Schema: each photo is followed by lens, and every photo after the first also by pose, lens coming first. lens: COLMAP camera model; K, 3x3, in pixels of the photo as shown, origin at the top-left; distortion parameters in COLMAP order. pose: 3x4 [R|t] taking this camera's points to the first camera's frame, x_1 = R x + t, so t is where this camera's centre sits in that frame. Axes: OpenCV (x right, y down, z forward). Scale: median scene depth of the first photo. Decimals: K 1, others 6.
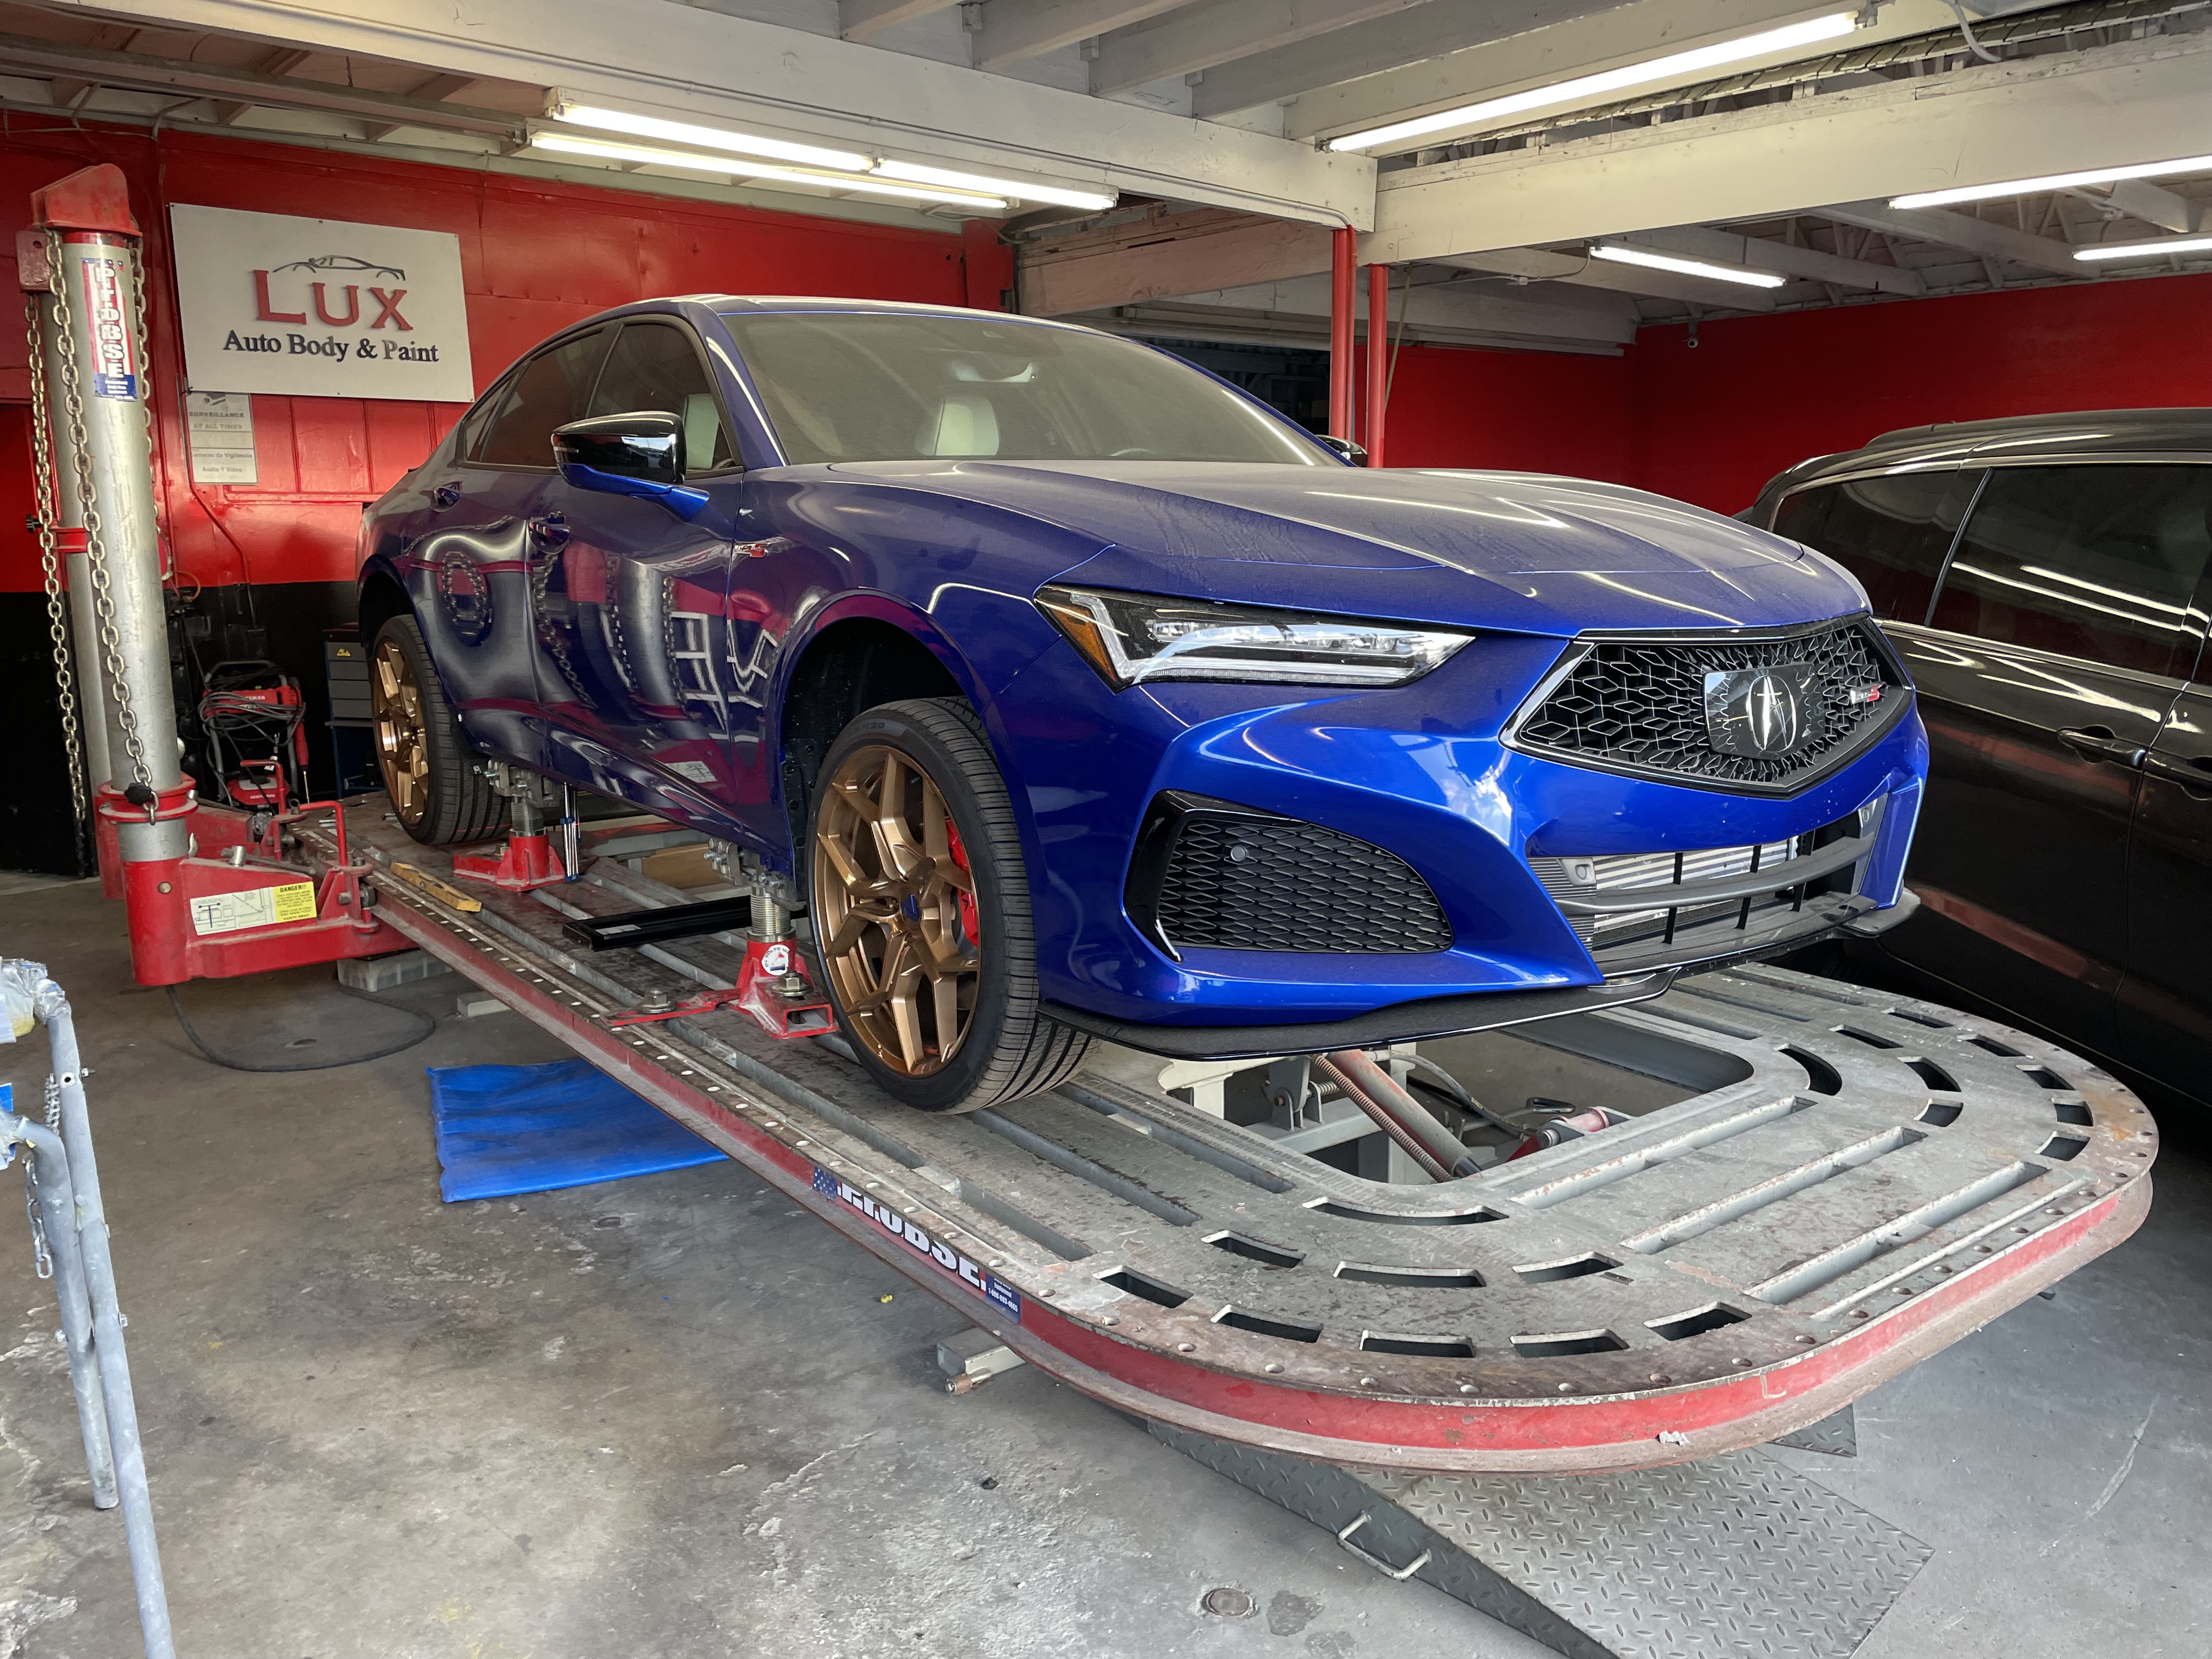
lens RADIAL K [[1674.7, 0, 1111.7], [0, 1674.7, 842.1], [0, 0, 1]] dist [0.004737, -0.013687]
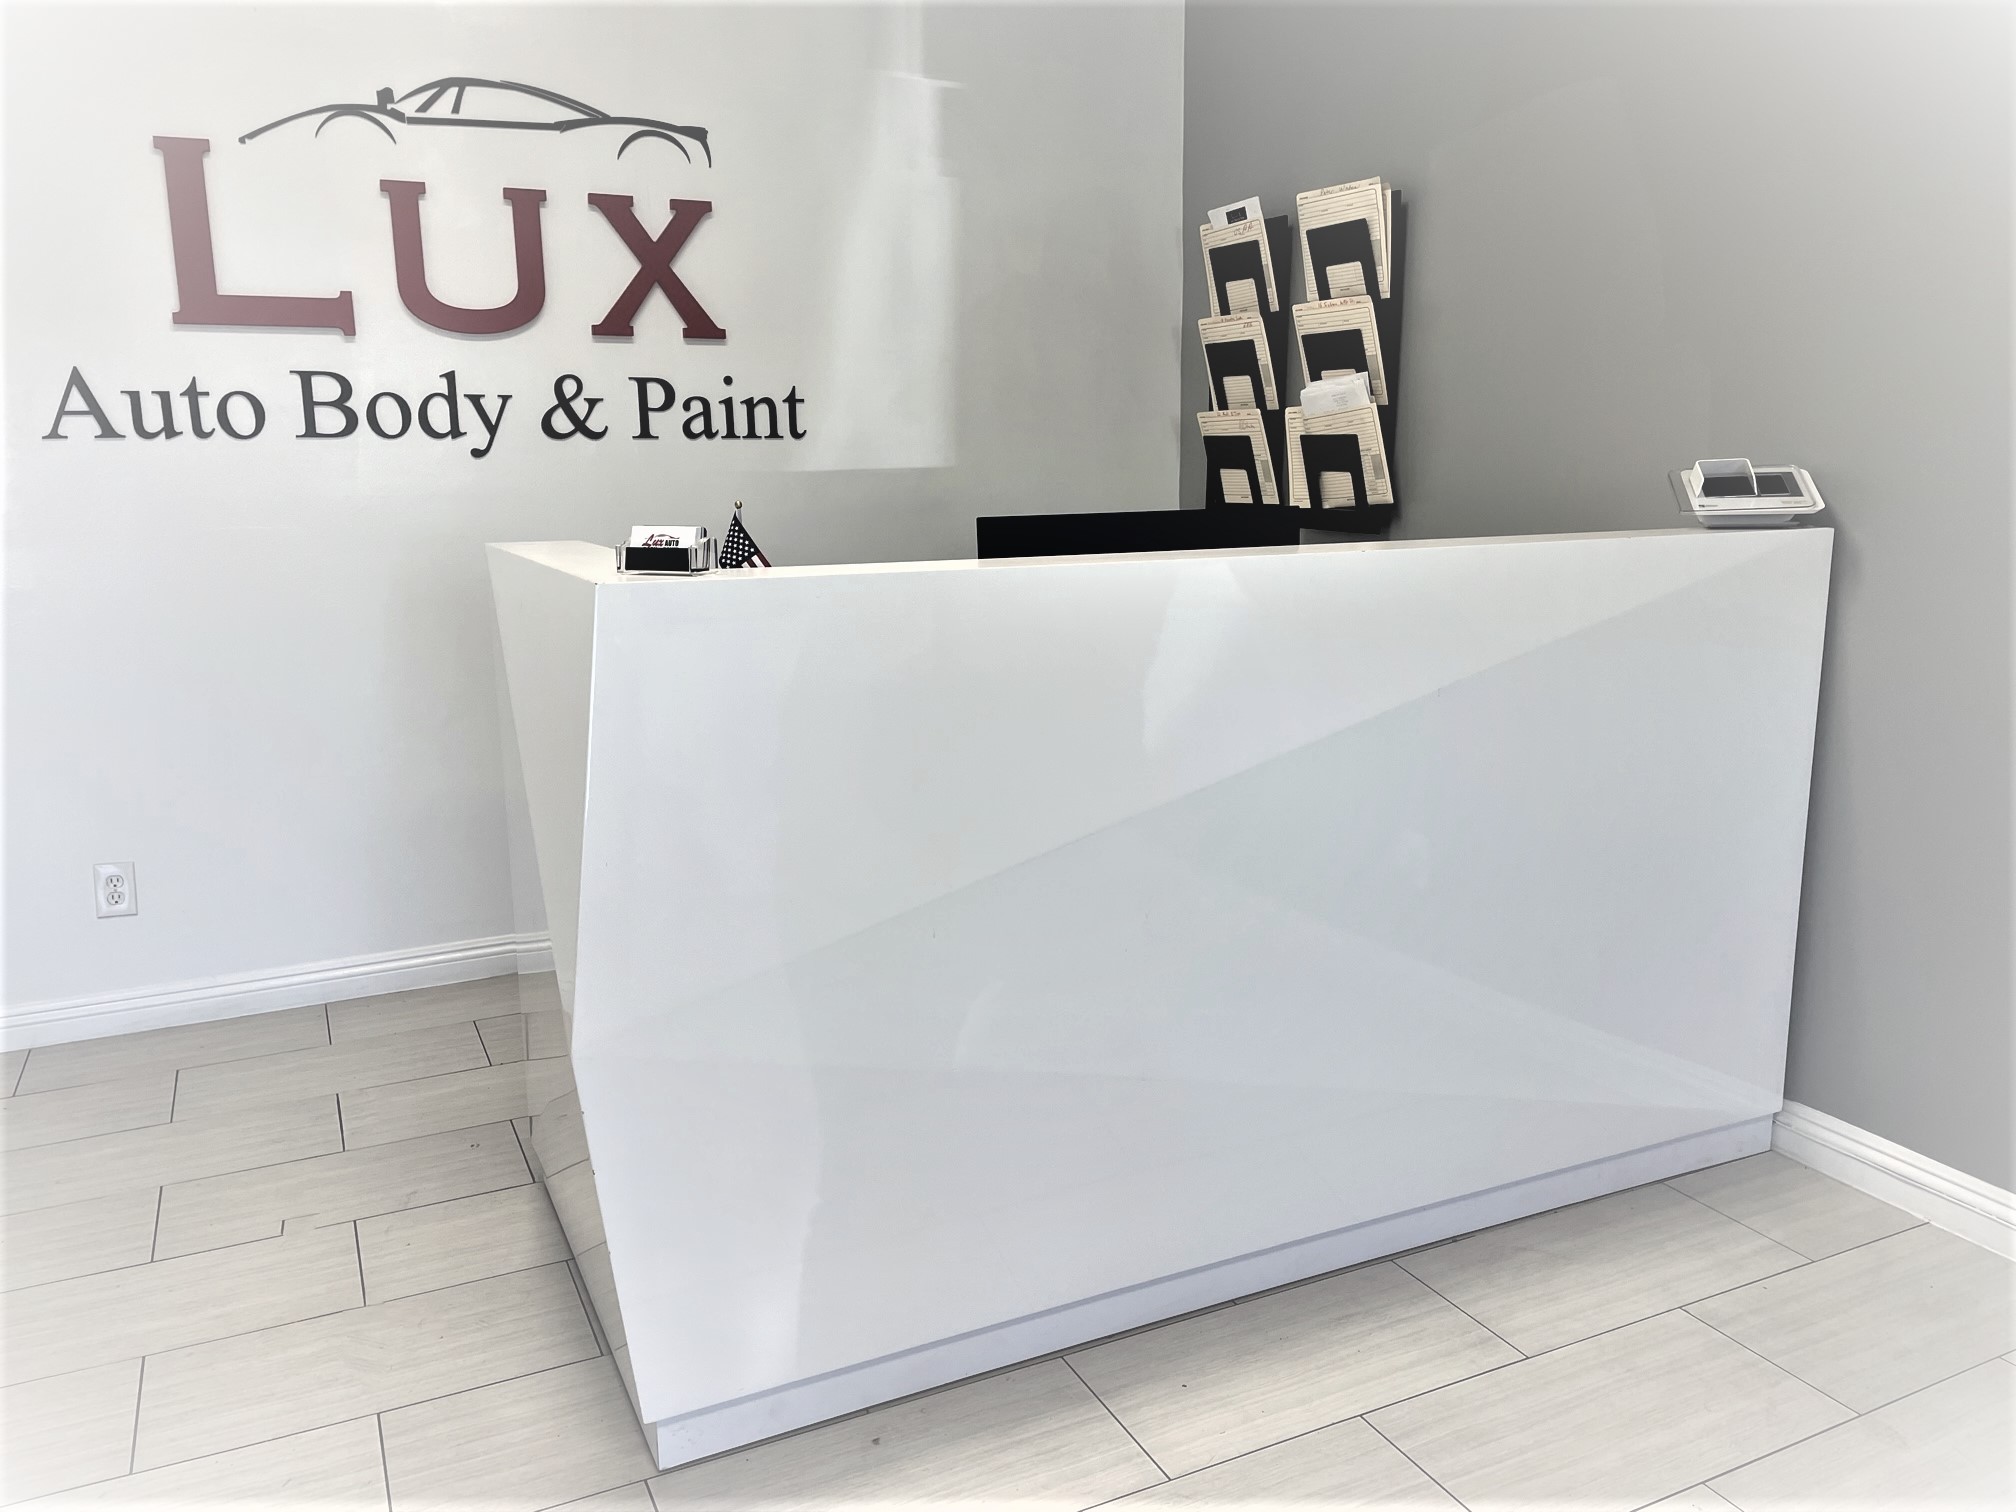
lens RADIAL K [[1526.3, 0, 1001.8], [0, 1526.3, 750.9], [0, 0, 1]] dist [0.004737, -0.013687]
pose [[0.974984, 0.037054, -0.219166, -0.320142], [-0.037405, 0.999297, 0.002552, -0.243920], [0.219106, 0.005709, 0.975684, 0.775277]]
